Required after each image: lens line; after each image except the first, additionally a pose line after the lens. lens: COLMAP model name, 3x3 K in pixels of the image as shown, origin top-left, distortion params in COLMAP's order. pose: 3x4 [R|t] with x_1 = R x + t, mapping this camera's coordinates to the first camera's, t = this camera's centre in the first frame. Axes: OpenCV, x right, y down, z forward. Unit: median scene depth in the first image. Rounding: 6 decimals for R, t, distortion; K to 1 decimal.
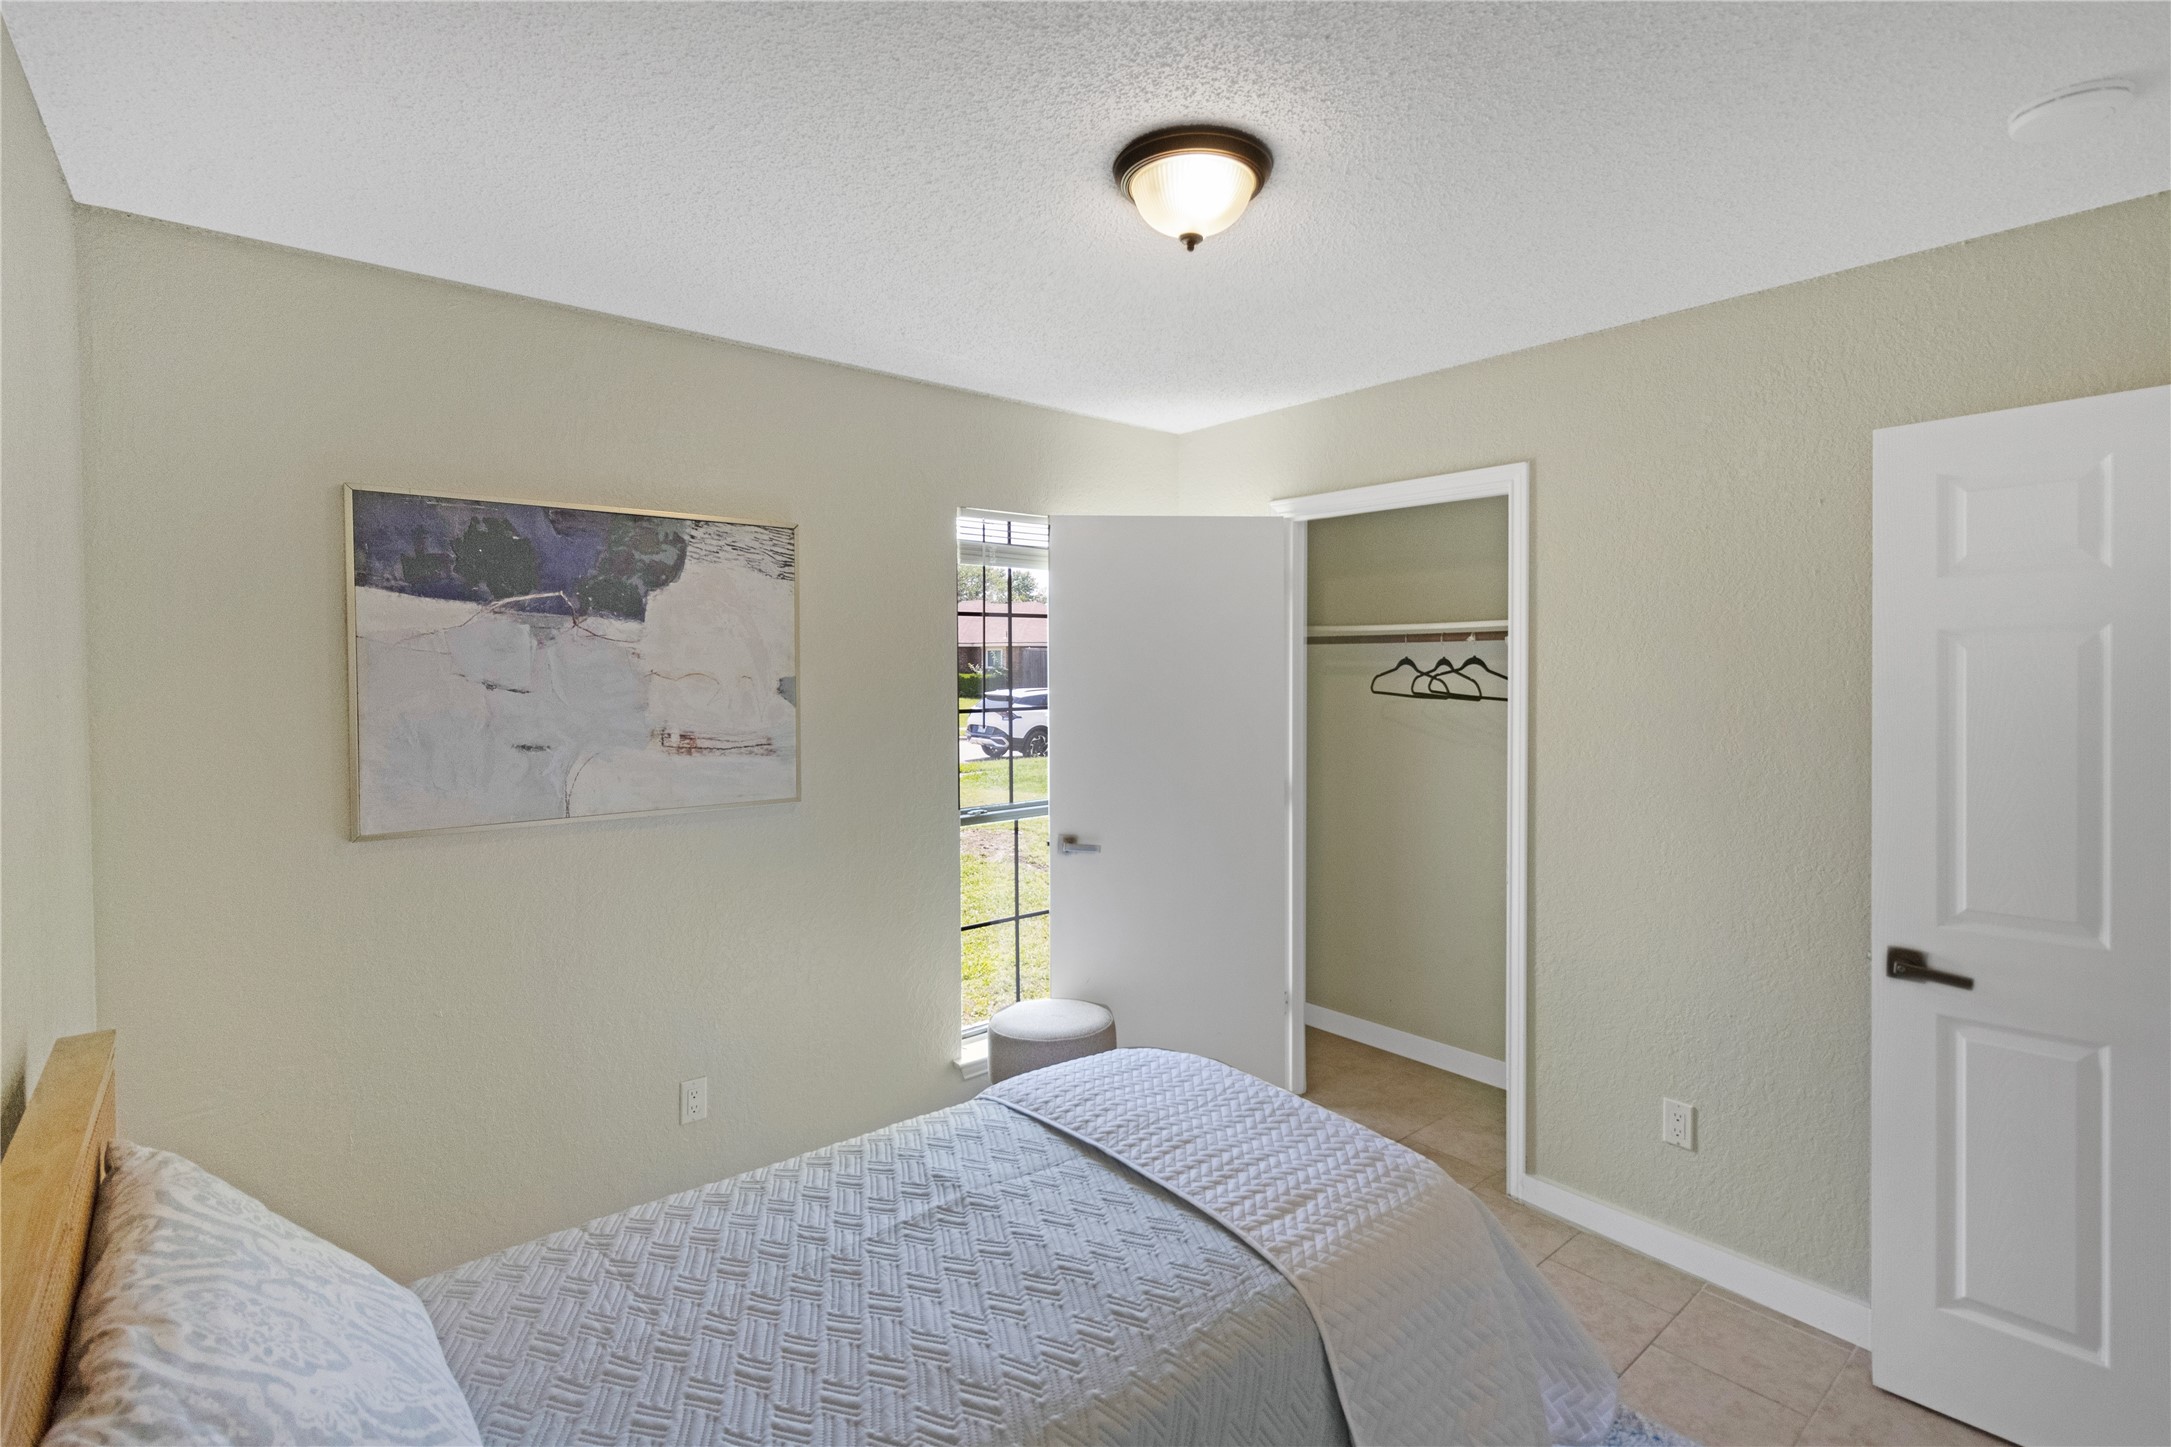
lens RADIAL K [[1015.6, 0, 1091.1], [0, 1015.6, 700.3], [0, 0, 1]] dist [-0.002336, -0.000224]
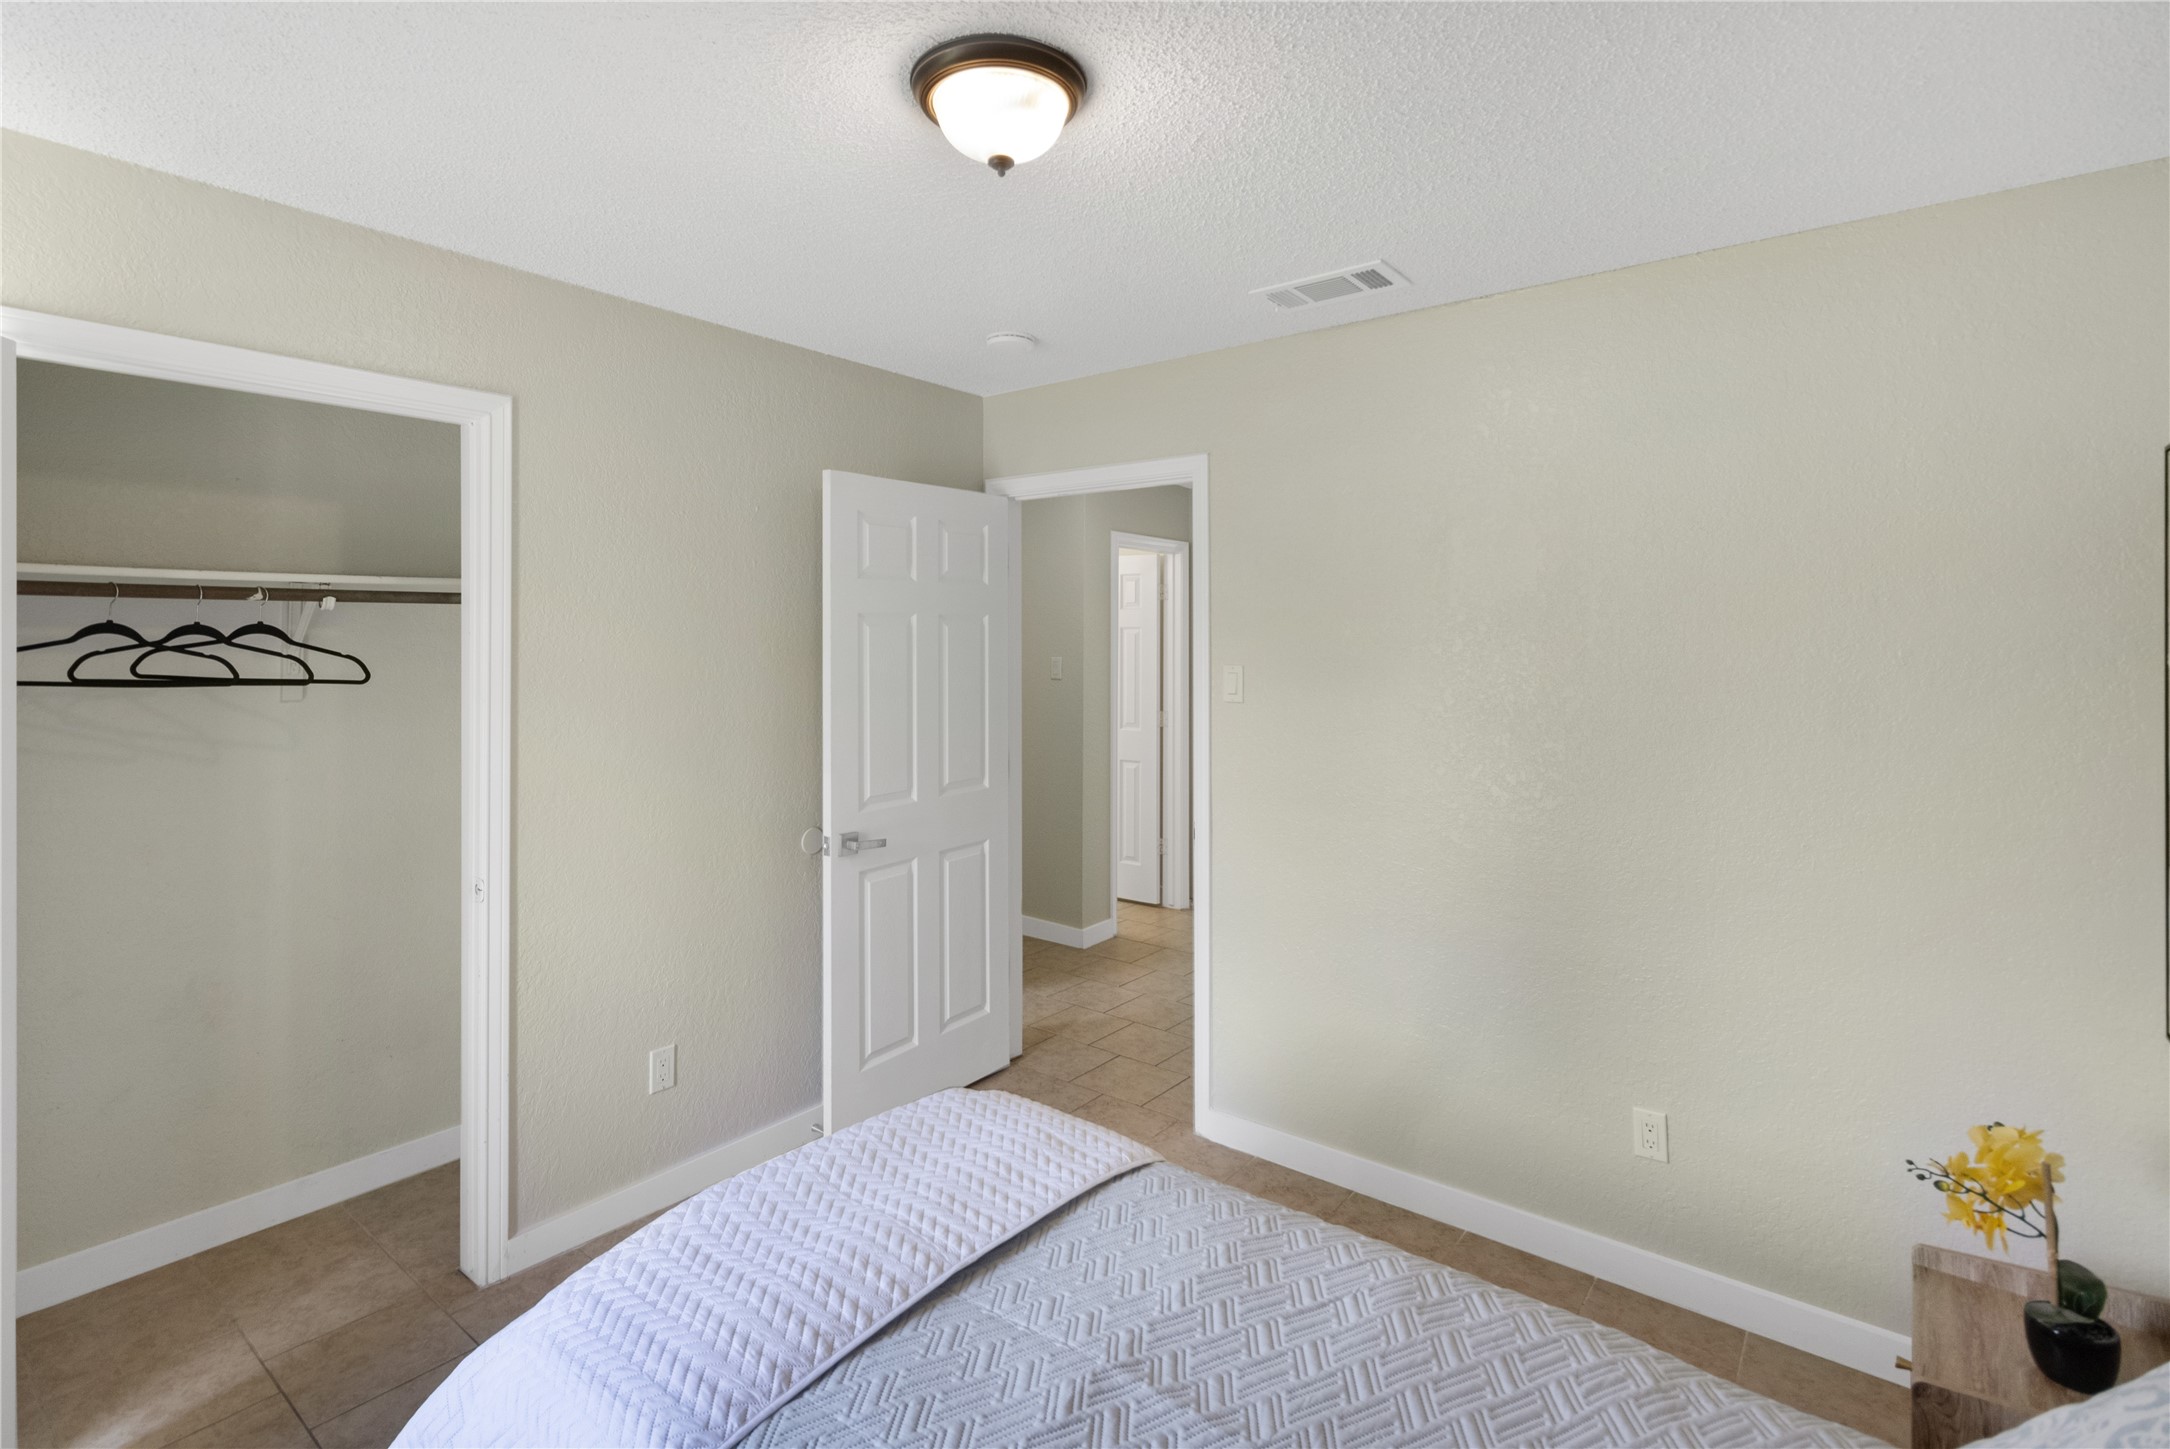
lens RADIAL K [[1023.5, 0, 1079.5], [0, 1023.5, 646.6], [0, 0, 1]] dist [-0.000333, -0.000408]
pose [[-0.188644, -0.005928, 0.982028, -0.686184], [0.032023, 0.999413, 0.012184, -0.027918], [-0.981523, 0.033746, -0.188343, 0.942876]]
